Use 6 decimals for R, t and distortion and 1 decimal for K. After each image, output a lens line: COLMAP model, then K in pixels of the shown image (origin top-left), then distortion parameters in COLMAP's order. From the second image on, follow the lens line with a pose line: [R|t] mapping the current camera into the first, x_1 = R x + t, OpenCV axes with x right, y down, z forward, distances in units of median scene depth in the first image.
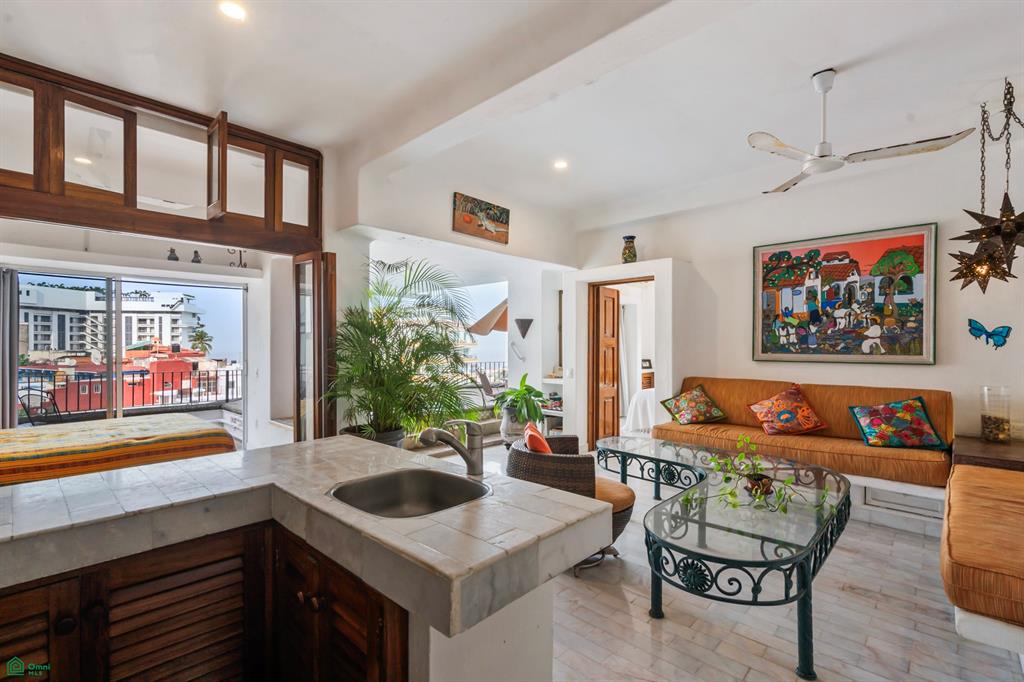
lens RADIAL K [[464.3, 0, 495.1], [0, 464.3, 344.6], [0, 0, 1]] dist [0.001102, 0.001413]
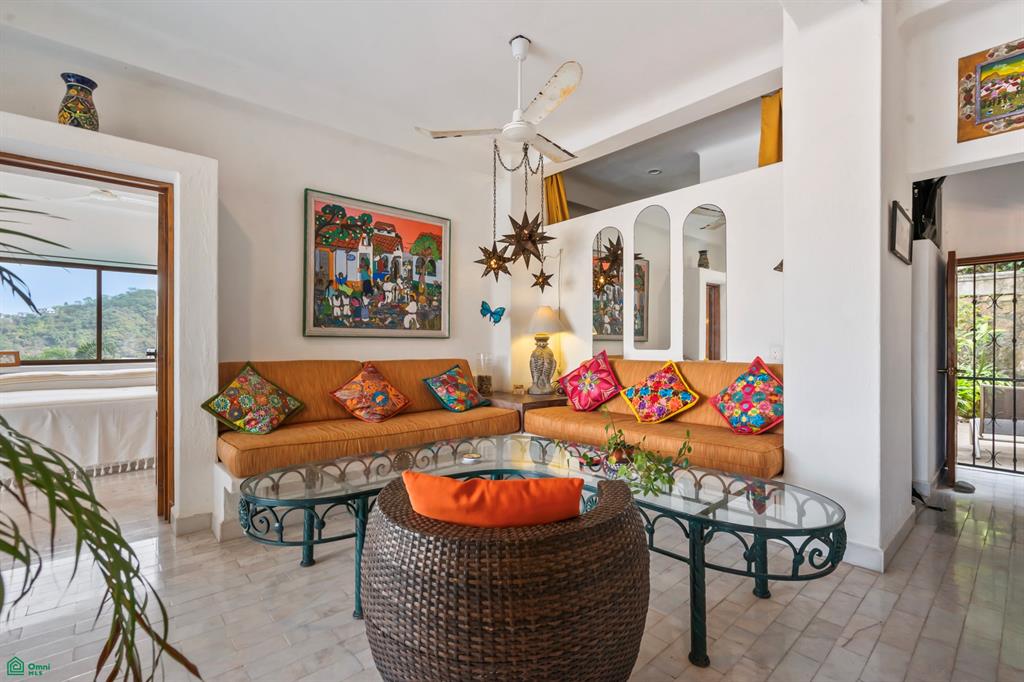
lens RADIAL K [[464.3, 0, 510.1], [0, 464.3, 340.0], [0, 0, 1]] dist [0.001102, 0.001413]
pose [[0.065447, 0.011253, 0.997793, -0.205084], [-0.001053, 0.999937, -0.011208, 0.053930], [-0.997856, -0.000317, 0.065454, 0.679662]]
